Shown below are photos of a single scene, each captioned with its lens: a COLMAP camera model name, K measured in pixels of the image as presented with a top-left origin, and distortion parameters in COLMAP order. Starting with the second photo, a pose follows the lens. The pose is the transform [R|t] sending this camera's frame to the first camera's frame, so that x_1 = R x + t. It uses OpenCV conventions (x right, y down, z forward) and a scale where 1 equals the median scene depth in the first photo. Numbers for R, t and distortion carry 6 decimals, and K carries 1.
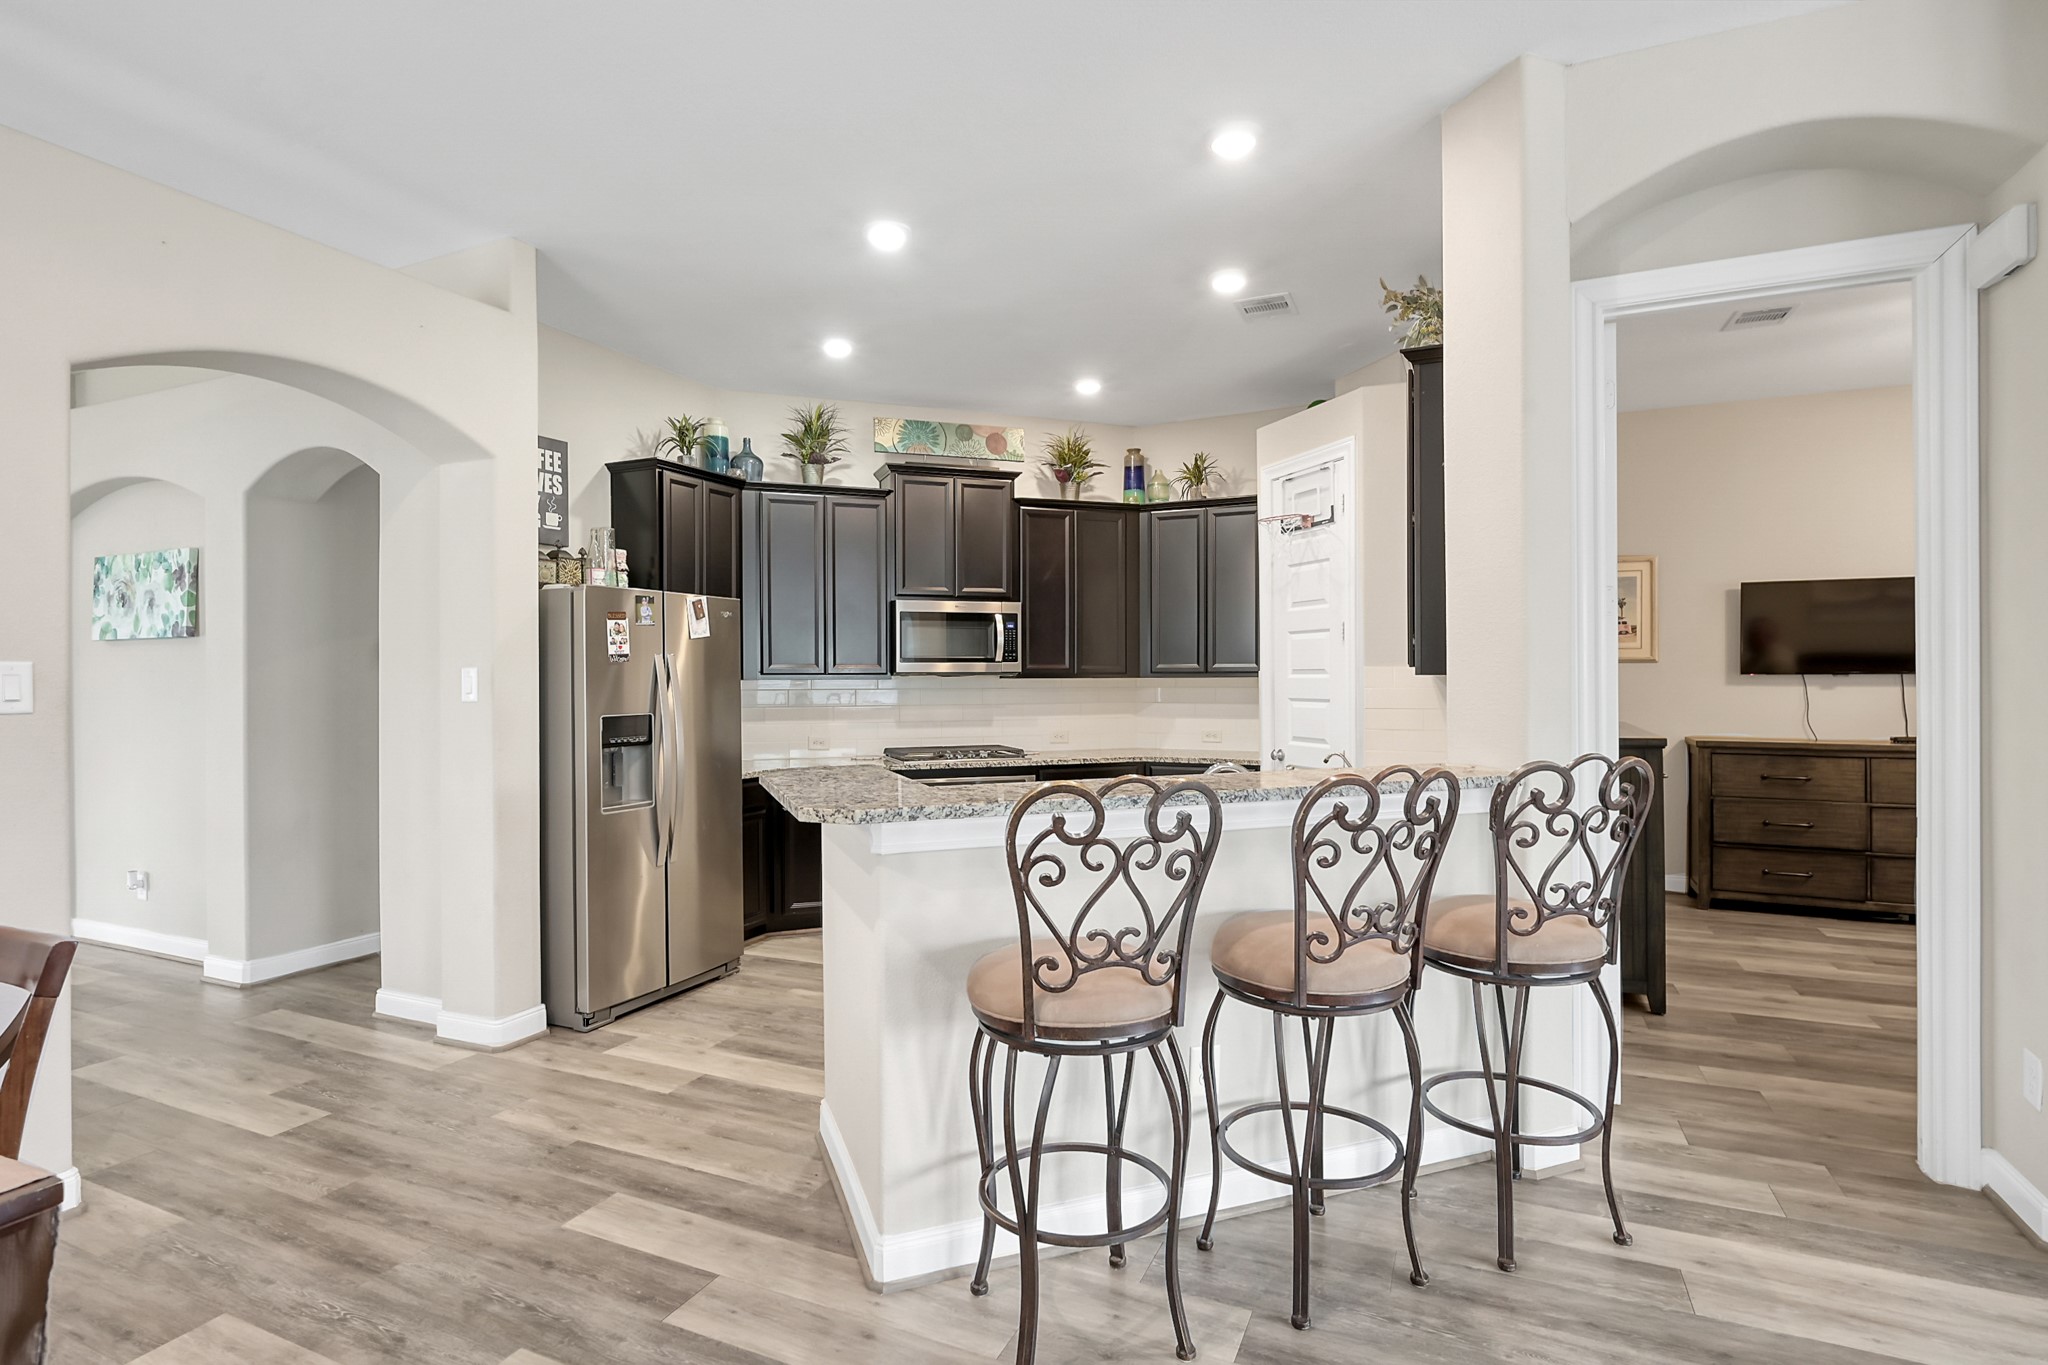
lens RADIAL K [[1013.2, 0, 1026.7], [0, 1013.2, 673.1], [0, 0, 1]] dist [0.000665, -0.000492]
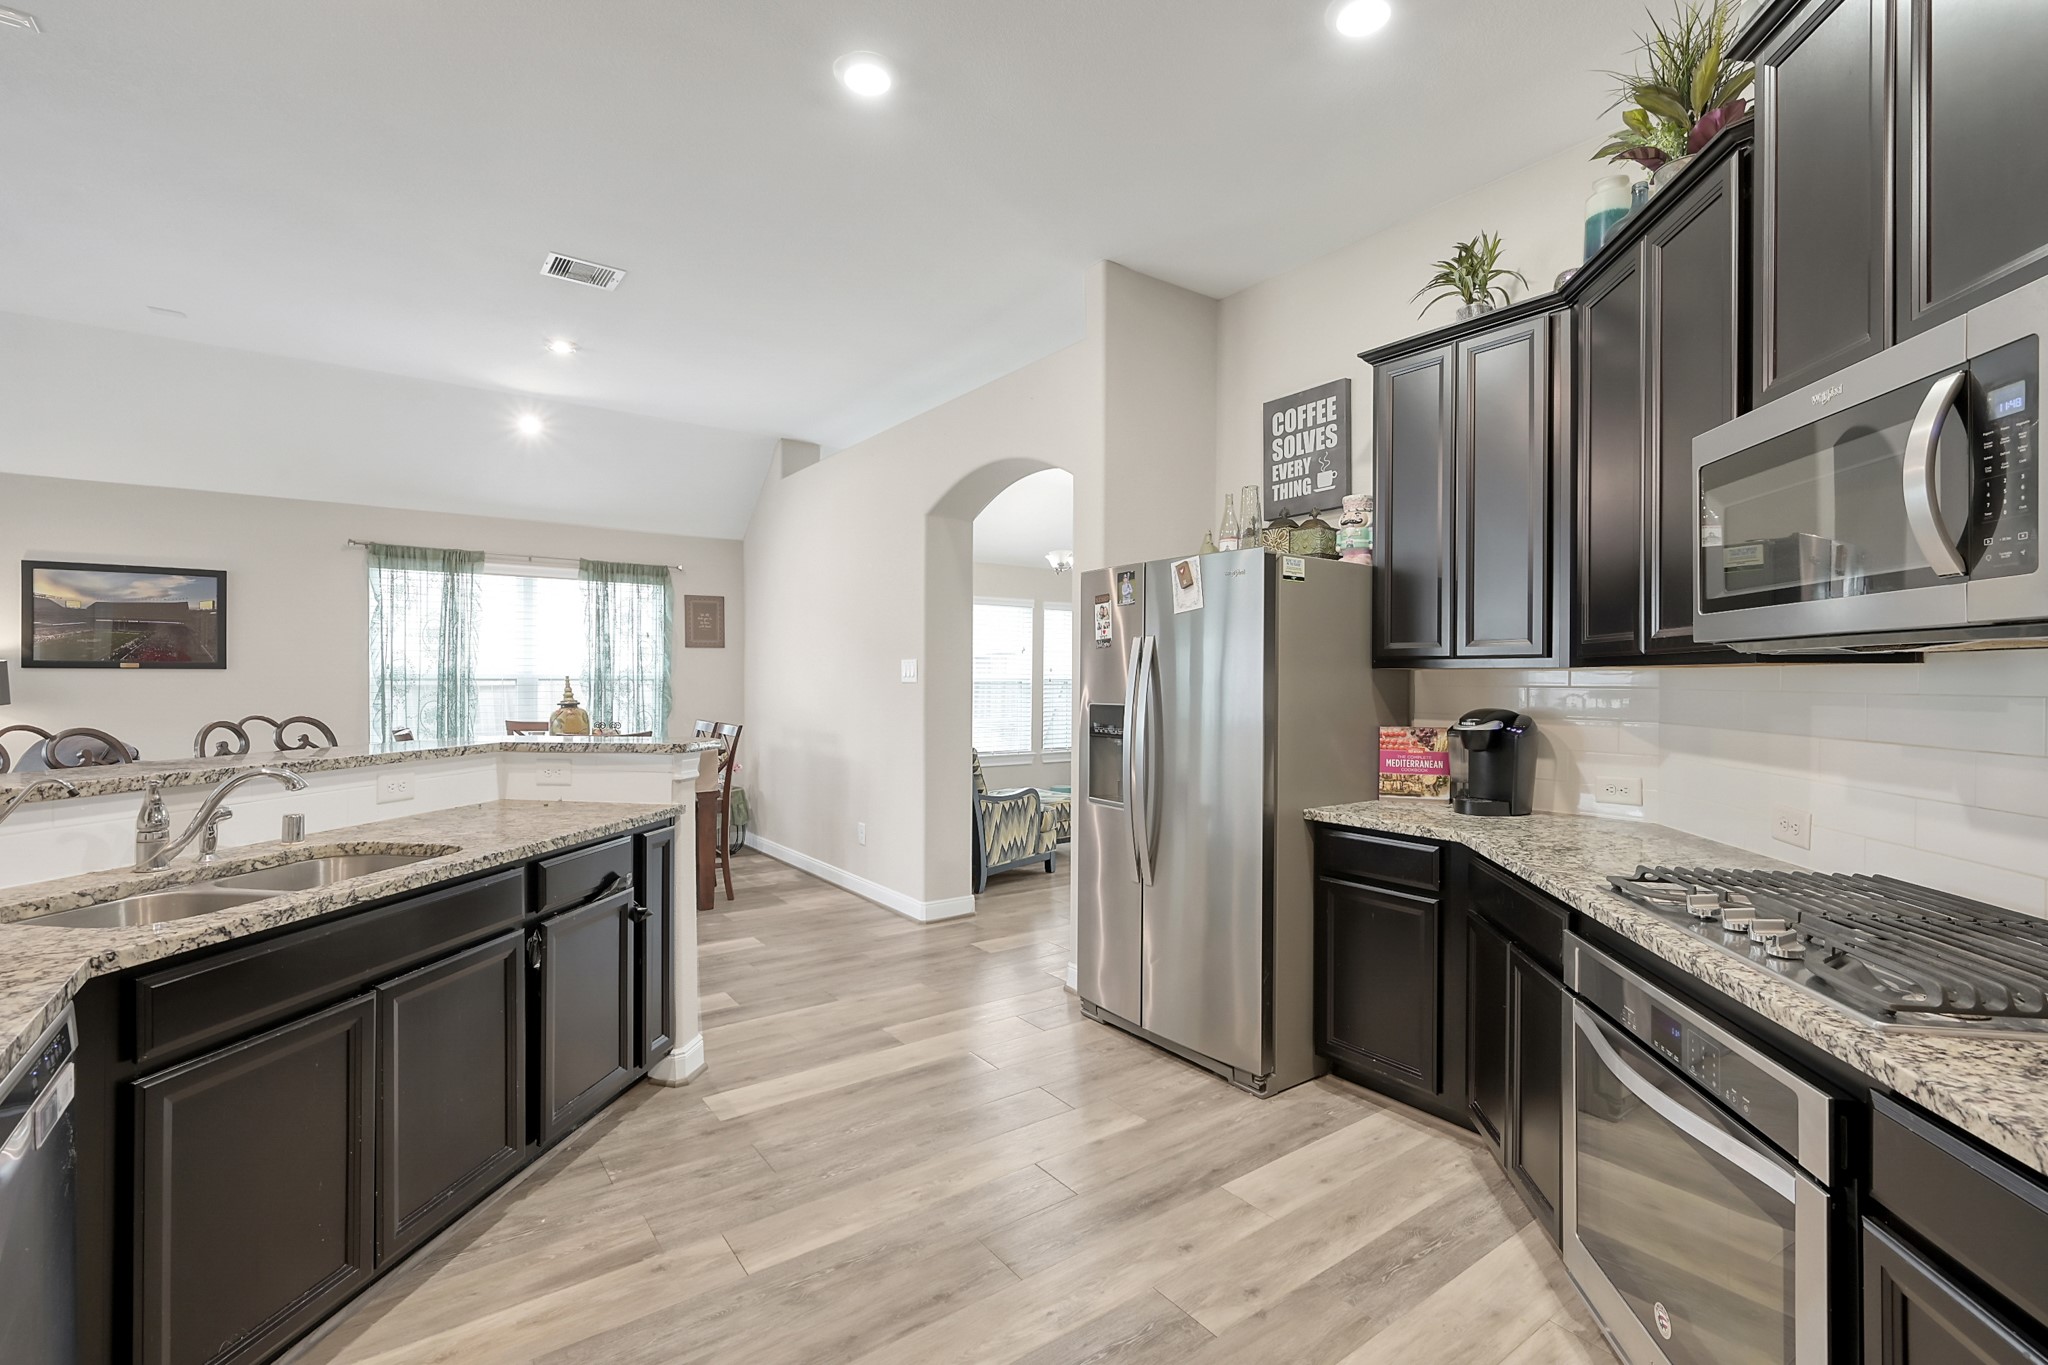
lens RADIAL K [[906.7, 0, 1020.0], [0, 906.7, 678.8], [0, 0, 1]] dist [-0.003828, 0.000805]
pose [[-0.494177, 0.001918, -0.869359, 0.320774], [-0.000458, 0.999997, 0.002467, 0.013945], [0.869361, 0.001617, -0.494175, 1.161814]]
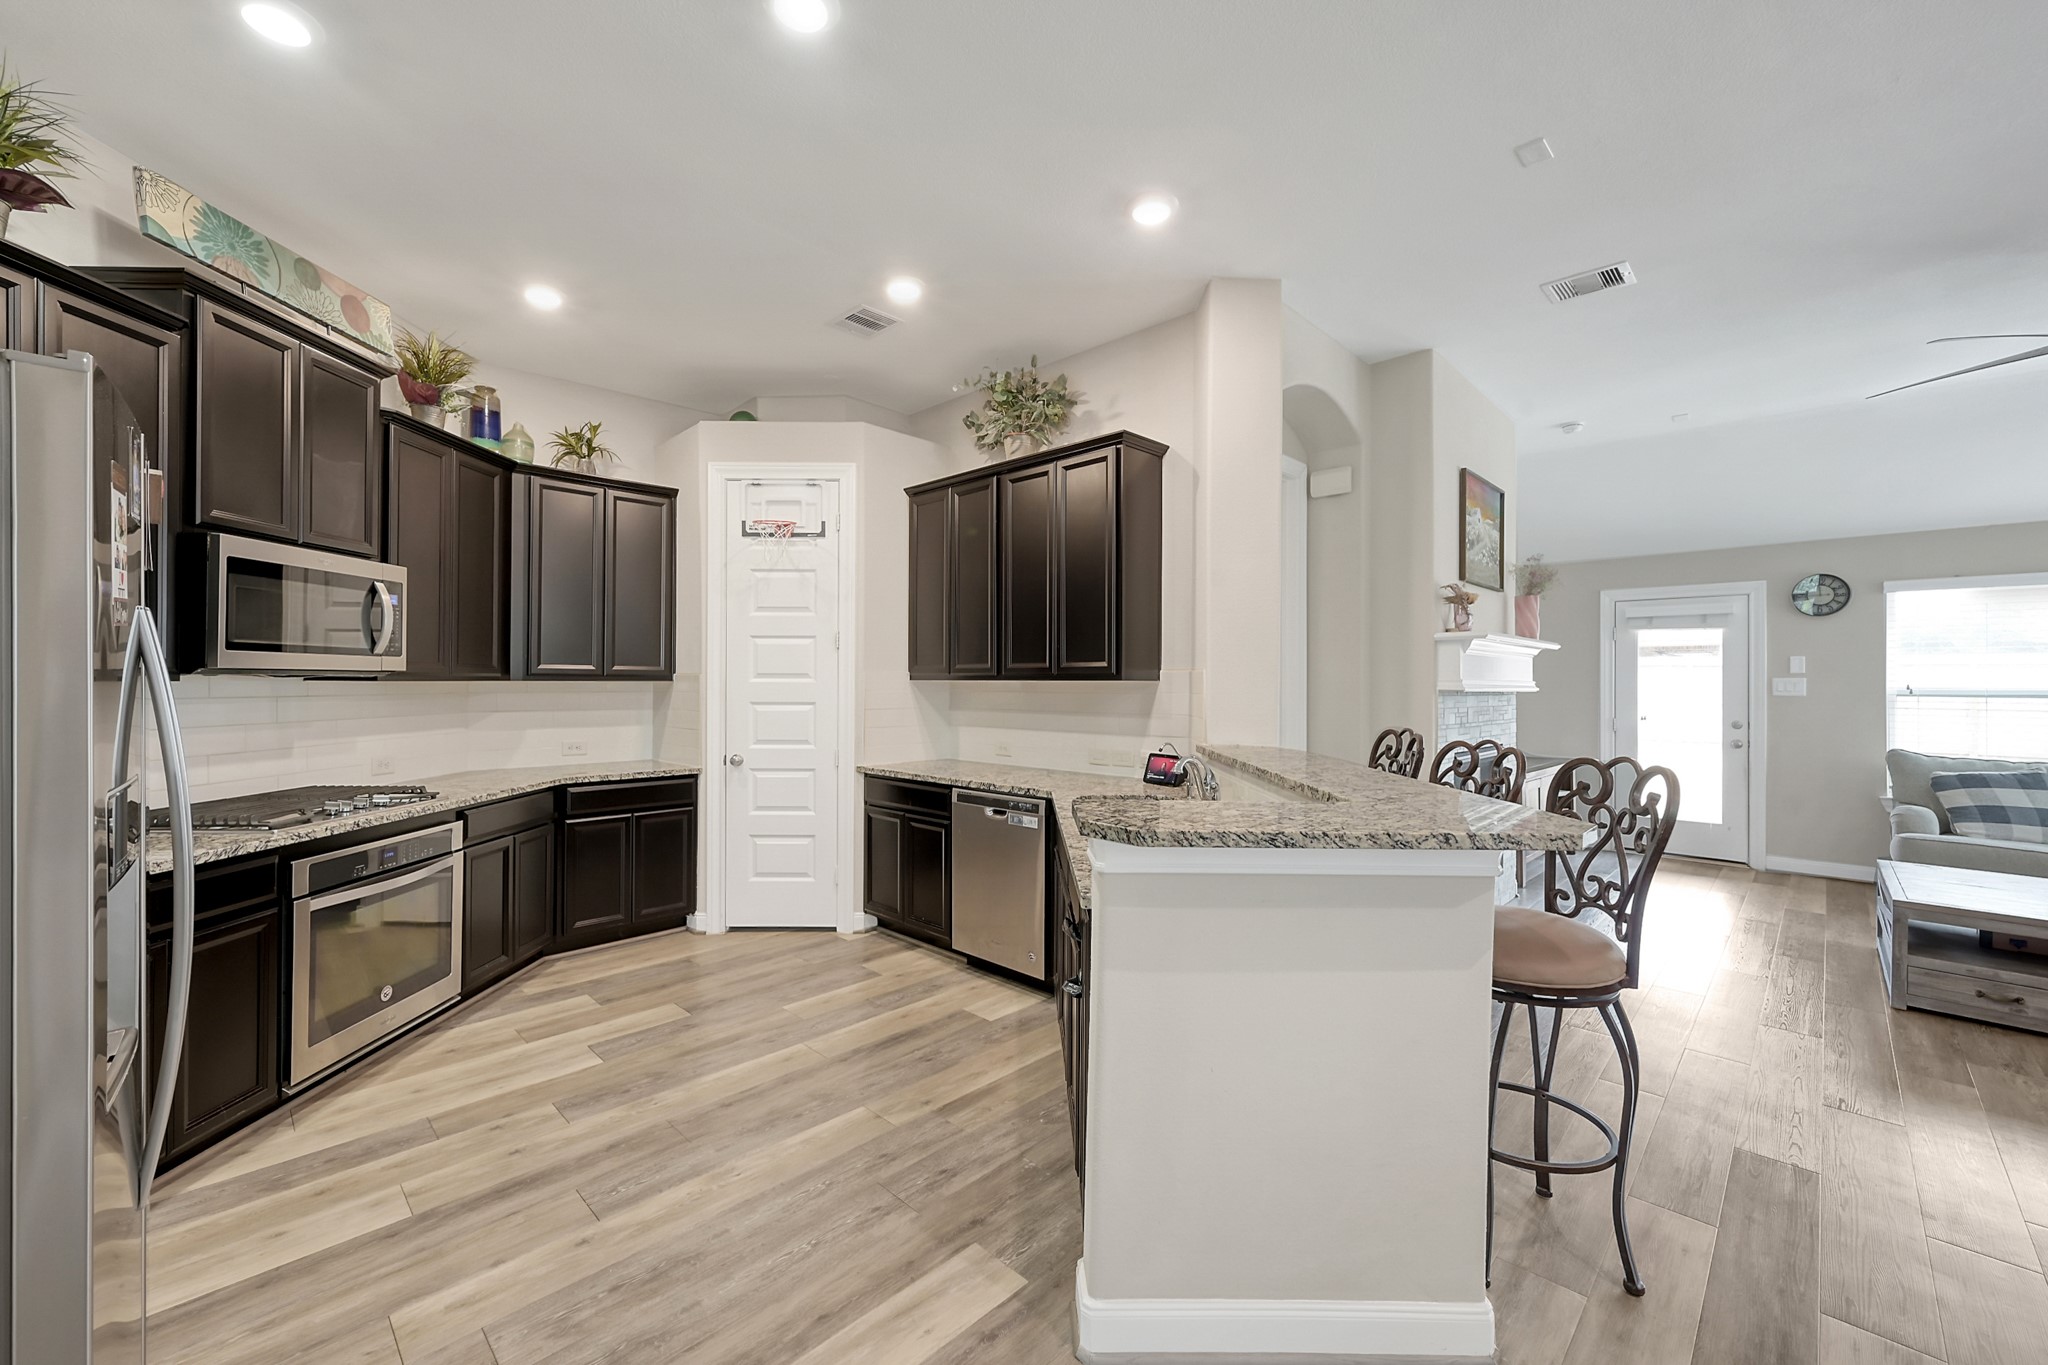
lens RADIAL K [[806.7, 0, 1021.2], [0, 806.7, 680.6], [0, 0, 1]] dist [-0.000143, -0.000680]
pose [[0.344858, 0.004854, 0.938642, -0.466954], [-0.008326, 0.999963, -0.002112, 0.003795], [-0.938618, -0.007087, 0.344886, 0.551806]]
